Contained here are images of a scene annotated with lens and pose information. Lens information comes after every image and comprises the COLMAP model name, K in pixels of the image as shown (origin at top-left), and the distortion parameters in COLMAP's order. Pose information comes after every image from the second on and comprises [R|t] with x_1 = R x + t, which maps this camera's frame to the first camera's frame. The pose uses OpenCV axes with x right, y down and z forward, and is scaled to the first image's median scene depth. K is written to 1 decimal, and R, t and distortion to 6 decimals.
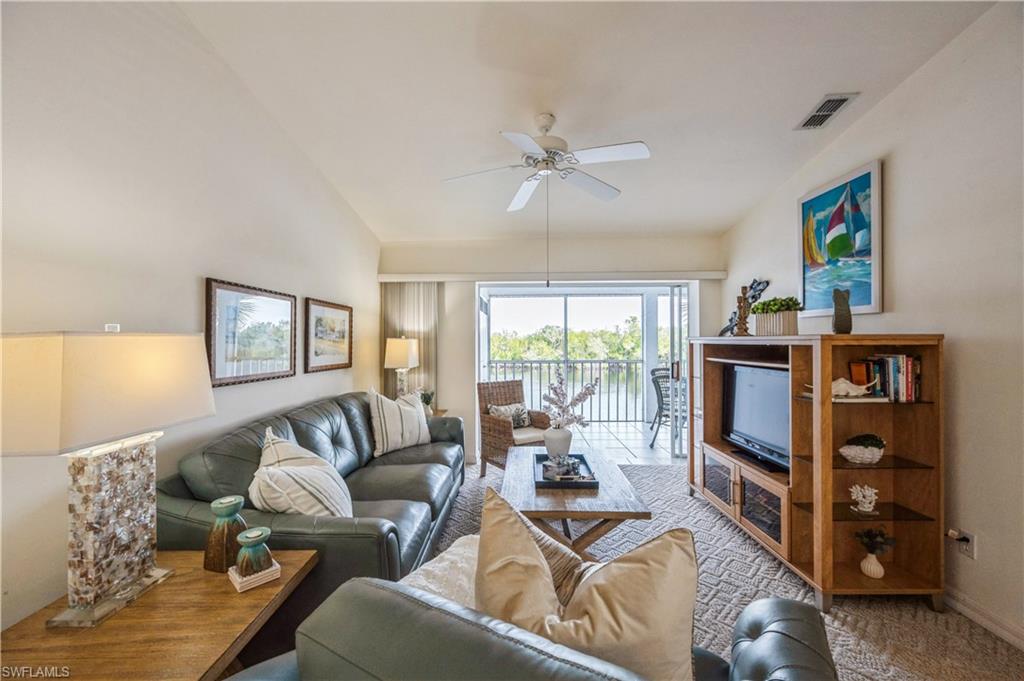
lens RADIAL K [[404.4, 0, 512.4], [0, 404.4, 340.7], [0, 0, 1]] dist [0.002142, -0.001344]
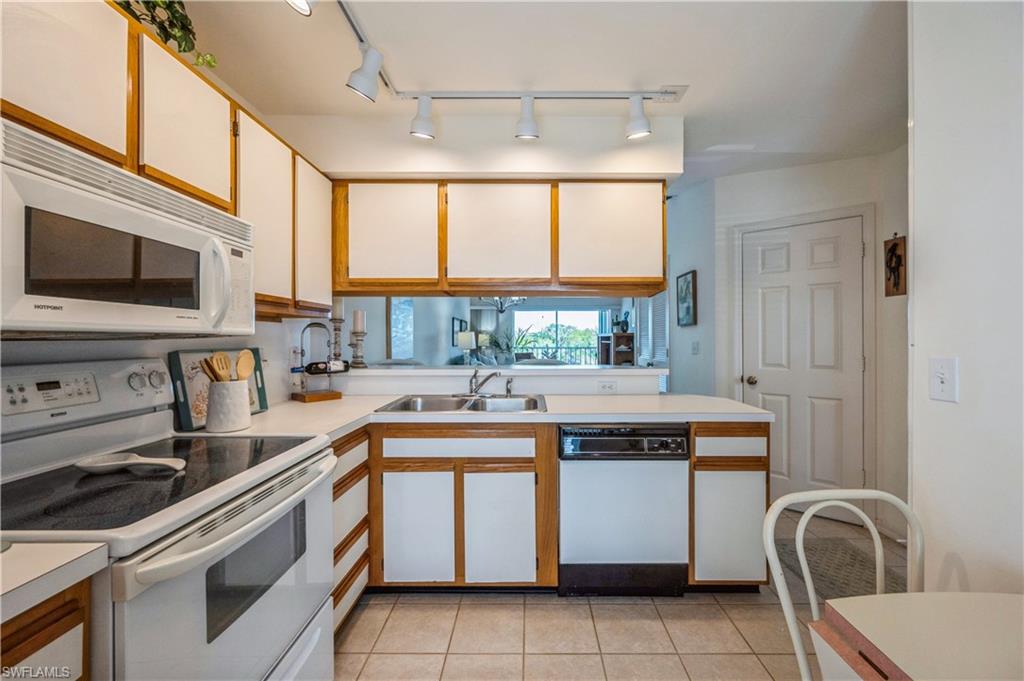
lens RADIAL K [[404.4, 0, 534.9], [0, 404.4, 337.9], [0, 0, 1]] dist [0.002142, -0.001344]
pose [[0.999202, 0.005083, 0.039628, -0.079529], [-0.004983, 0.999984, -0.002628, 0.030276], [-0.039641, 0.002429, 0.999211, -1.823919]]
